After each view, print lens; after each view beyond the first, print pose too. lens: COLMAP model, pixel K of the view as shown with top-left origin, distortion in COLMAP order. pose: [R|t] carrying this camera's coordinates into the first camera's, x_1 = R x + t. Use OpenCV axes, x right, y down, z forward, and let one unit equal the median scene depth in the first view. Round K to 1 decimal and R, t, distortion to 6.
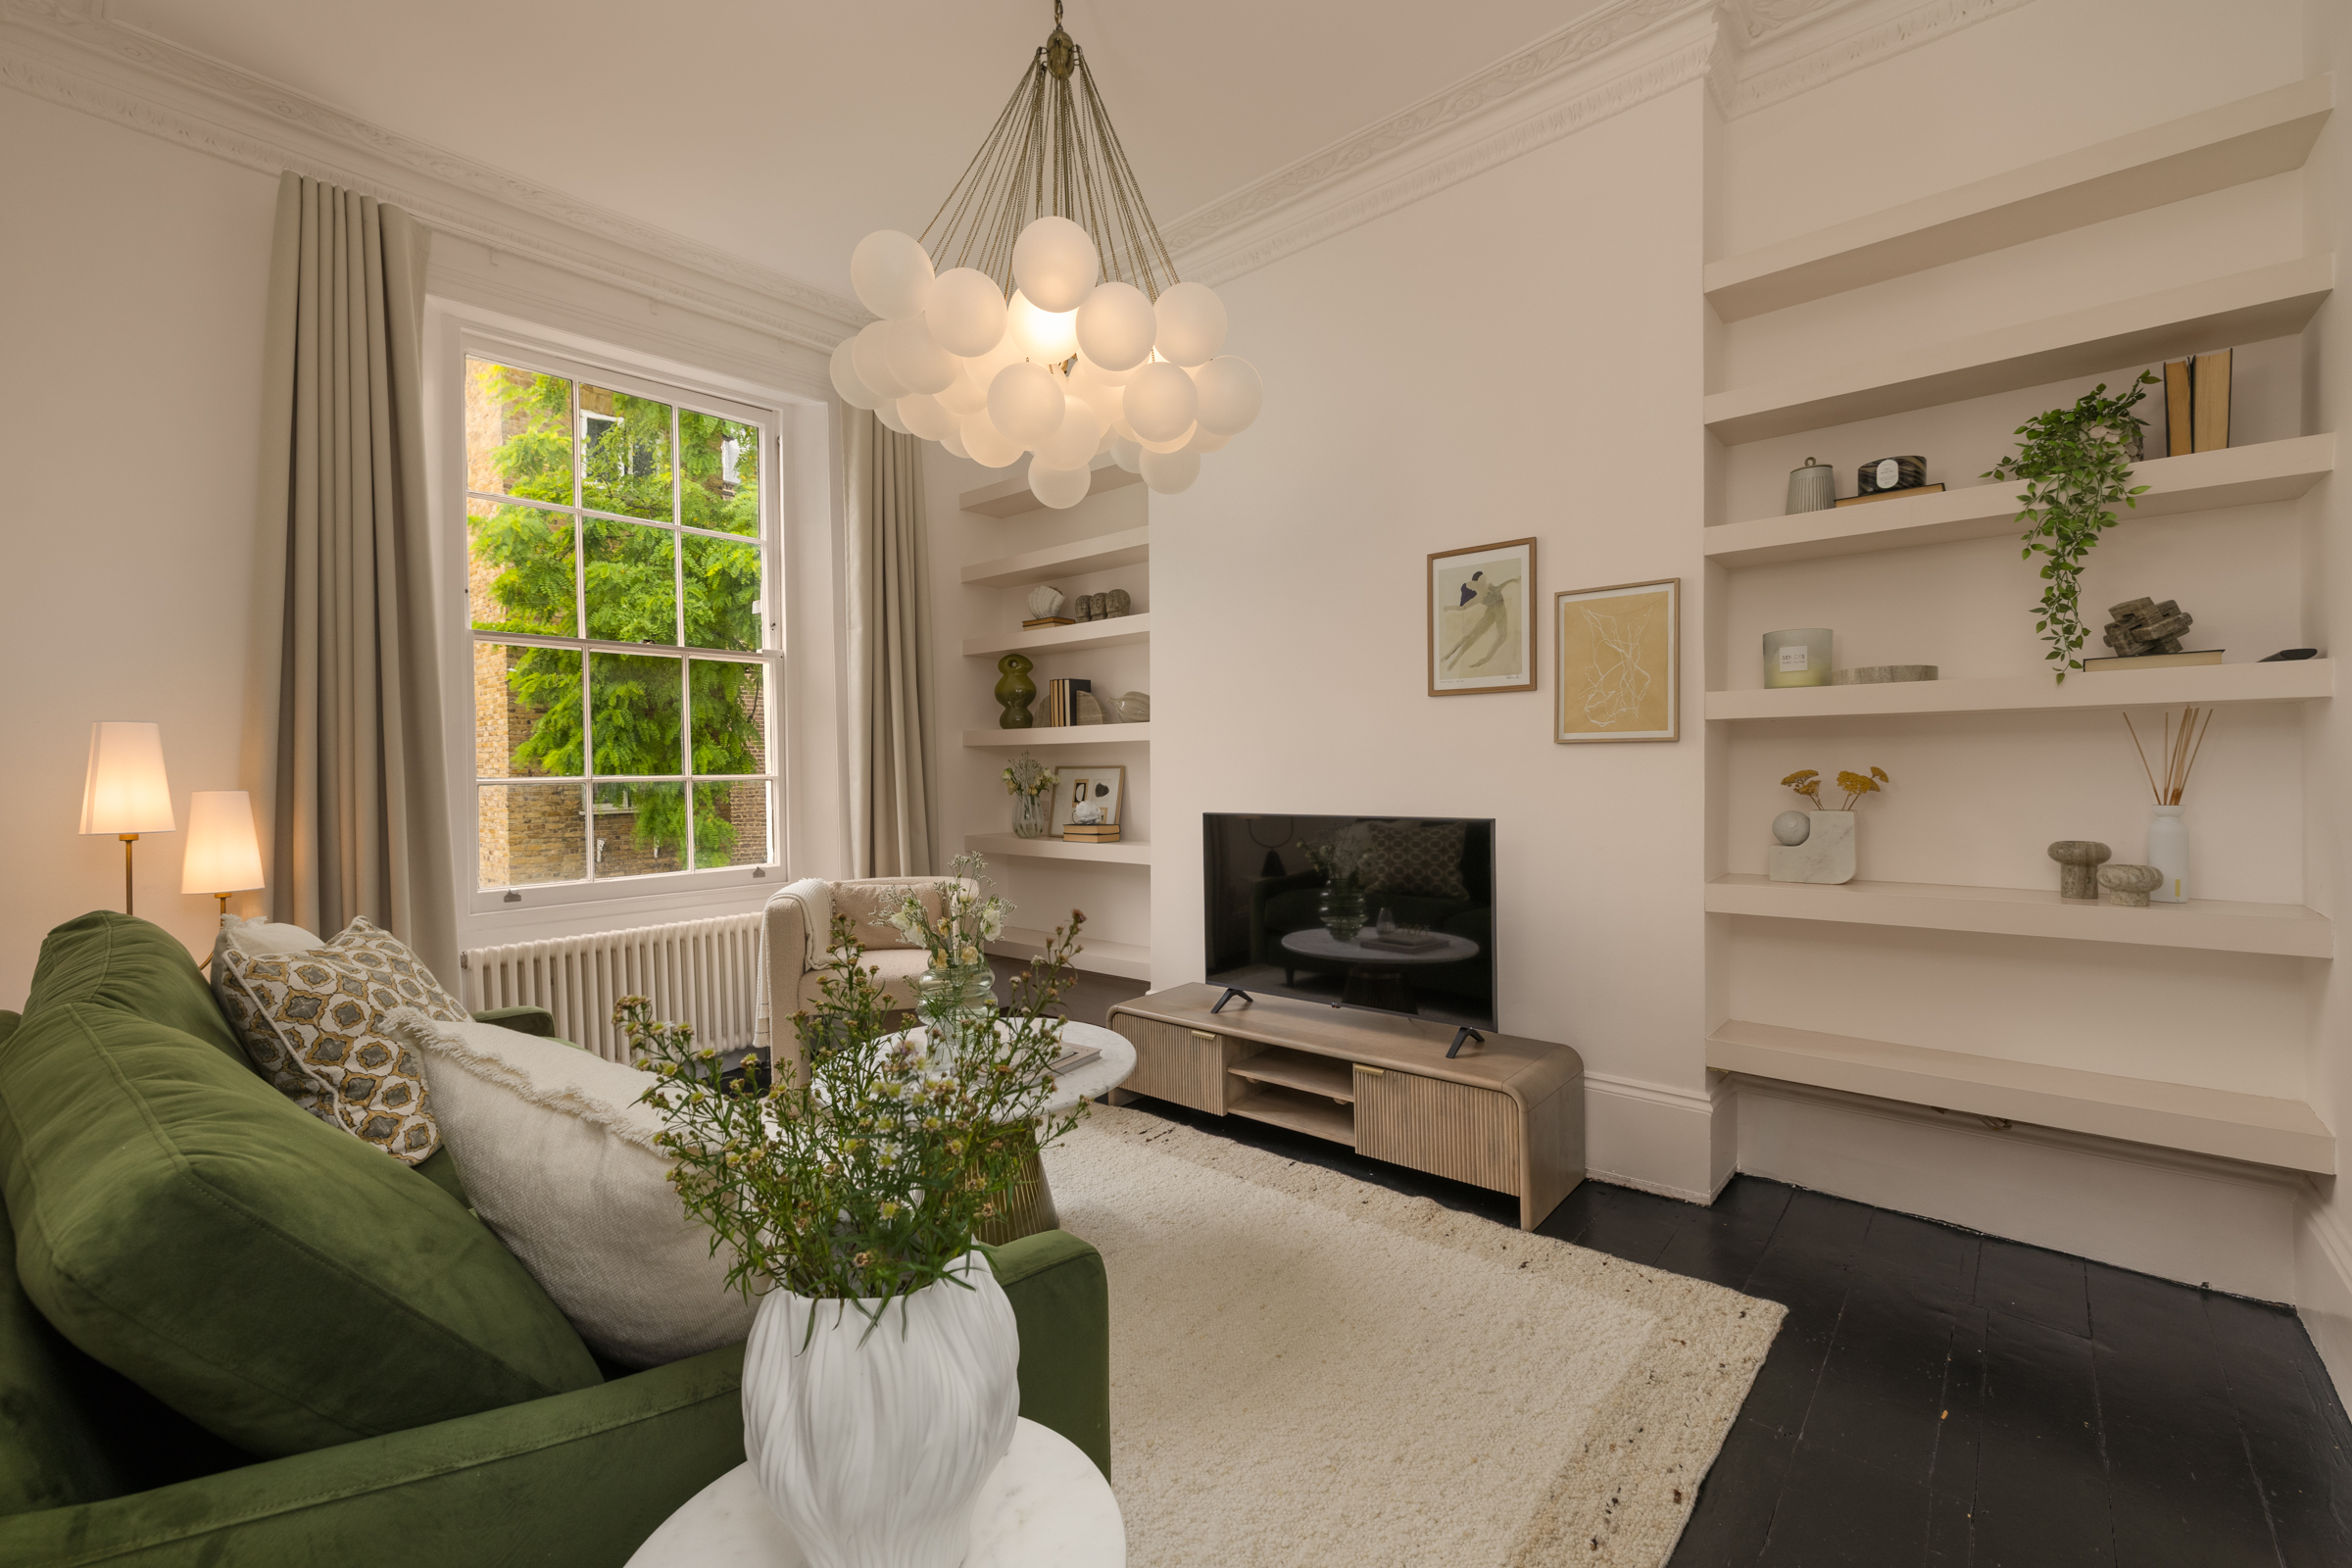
lens RADIAL K [[977.1, 0, 1176.0], [0, 977.1, 784.0], [0, 0, 1]] dist [0.001577, 0.000083]
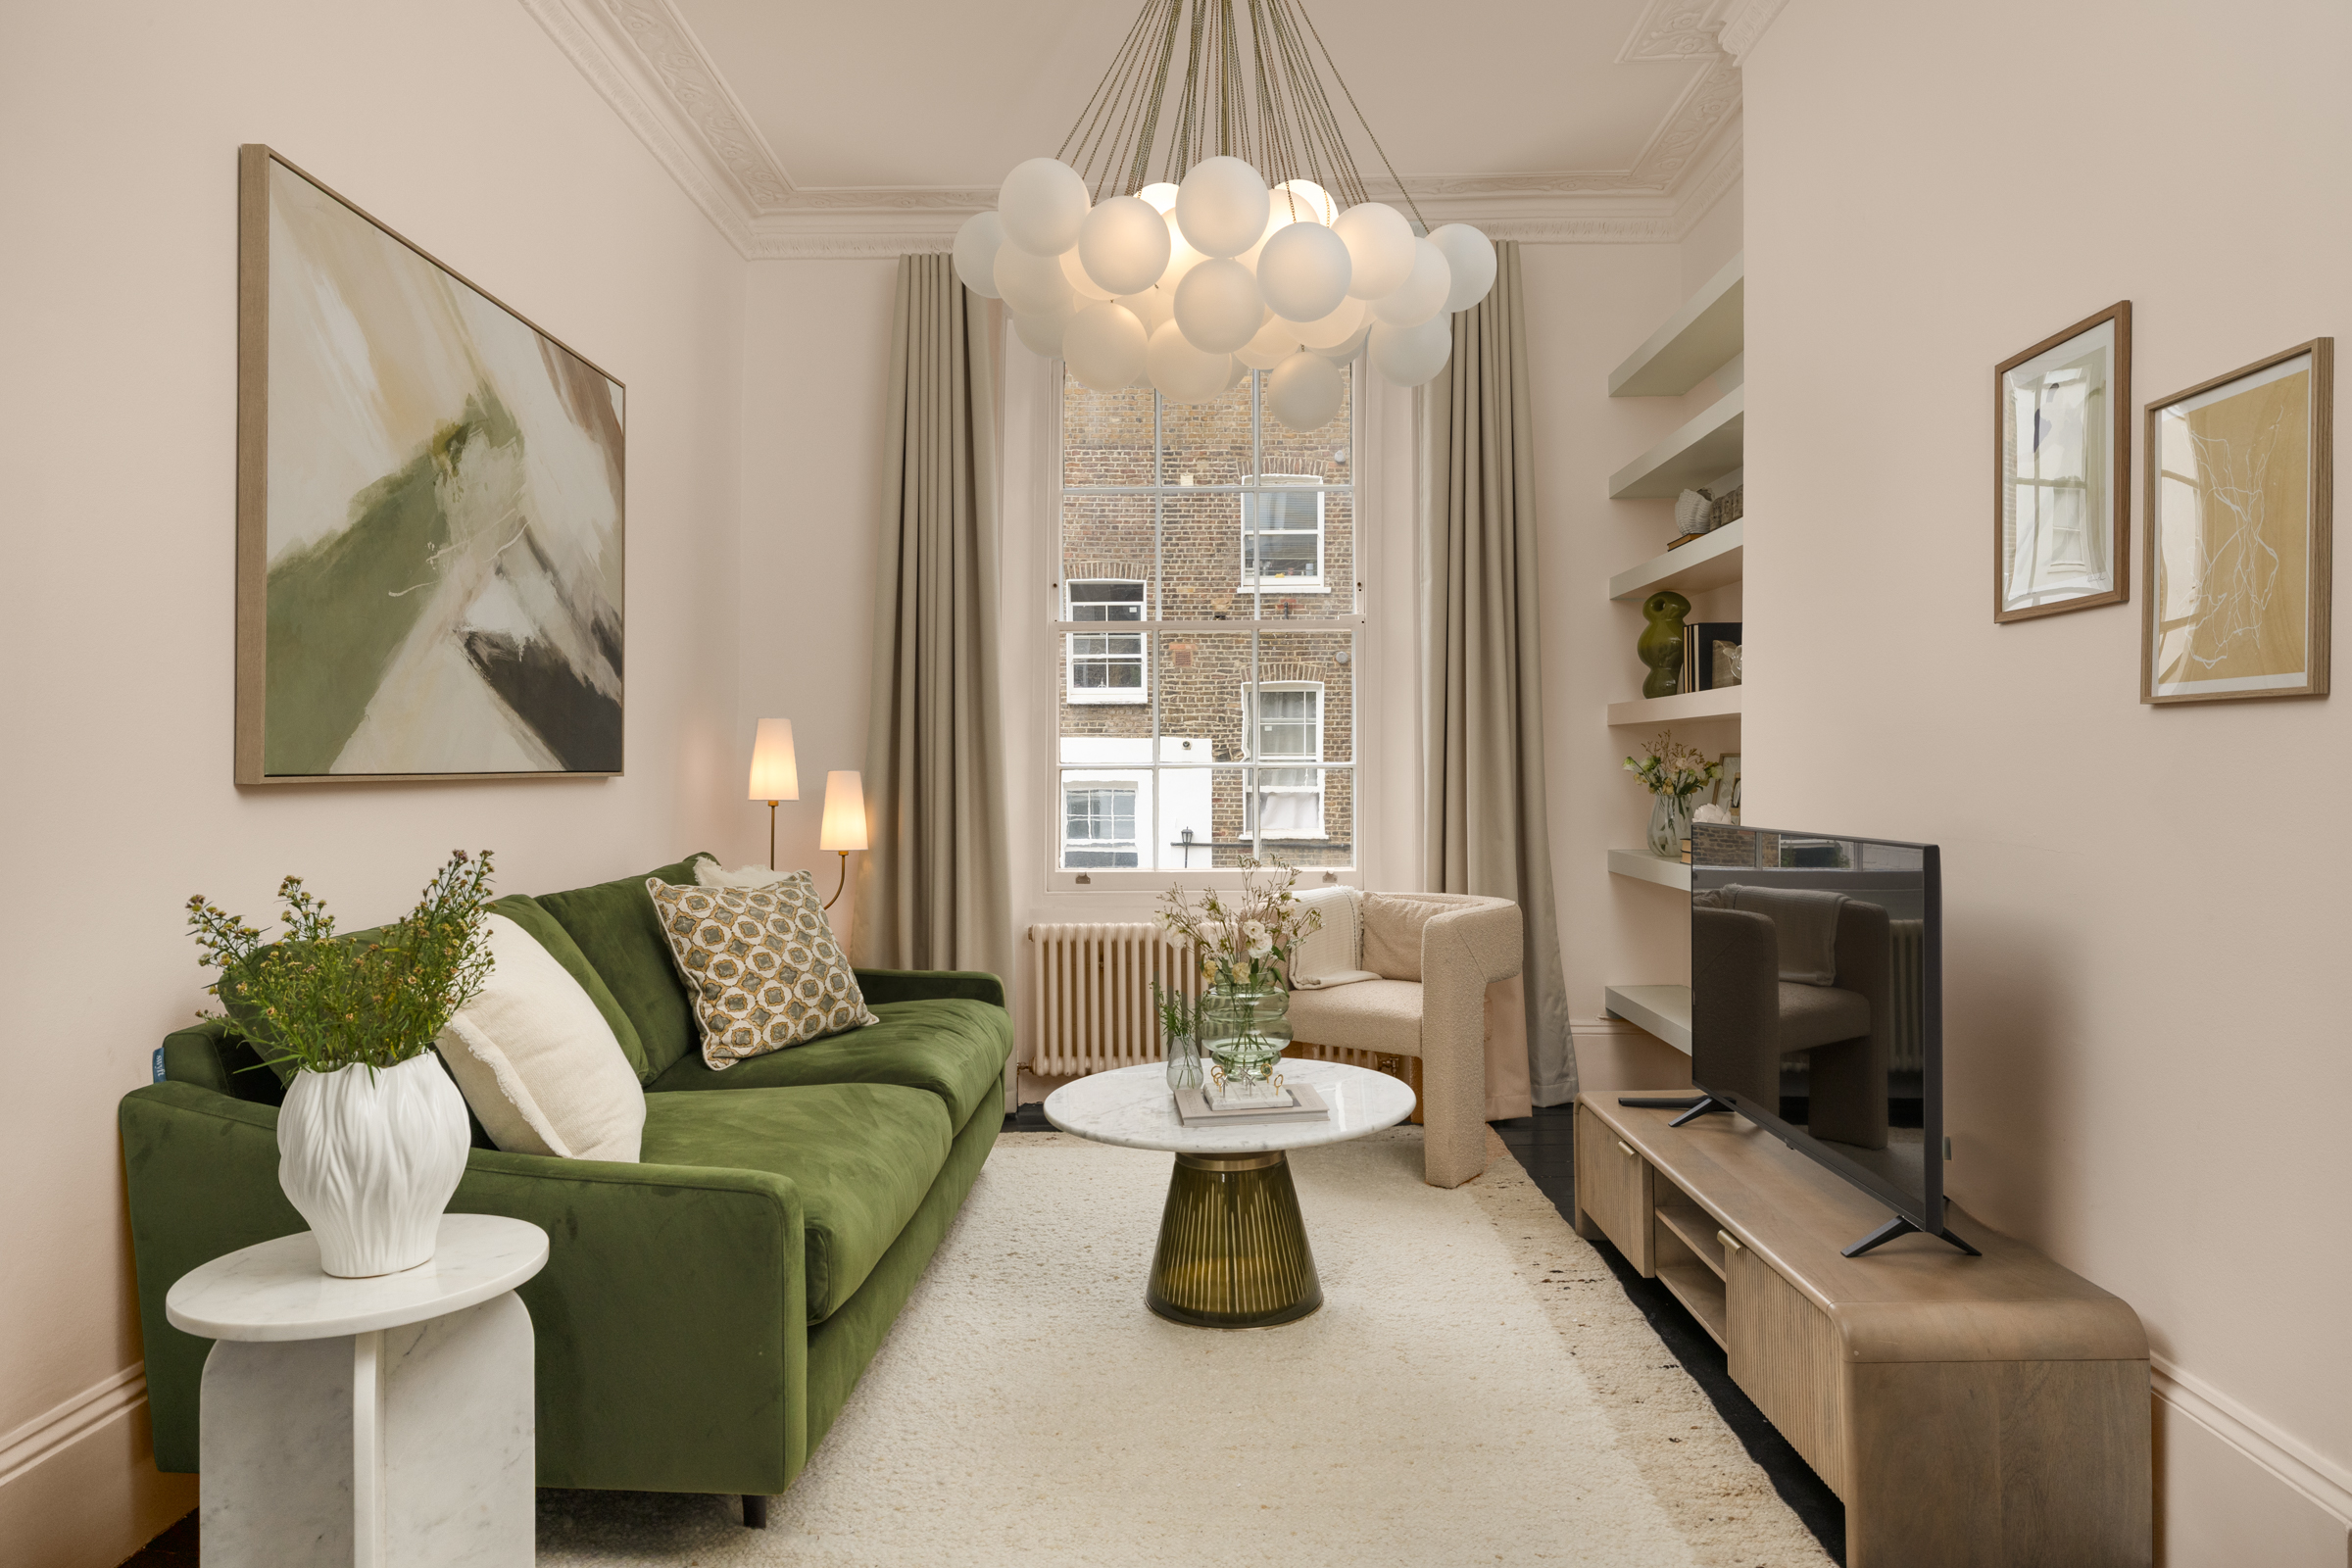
lens RADIAL K [[1423.0, 0, 1173.4], [0, 1423.0, 768.2], [0, 0, 1]] dist [-0.000803, -0.000760]
pose [[0.638663, 0.009041, -0.769433, 0.697086], [-0.015581, 0.999878, -0.001184, 0.000085], [0.769329, 0.012745, 0.638726, 0.160106]]
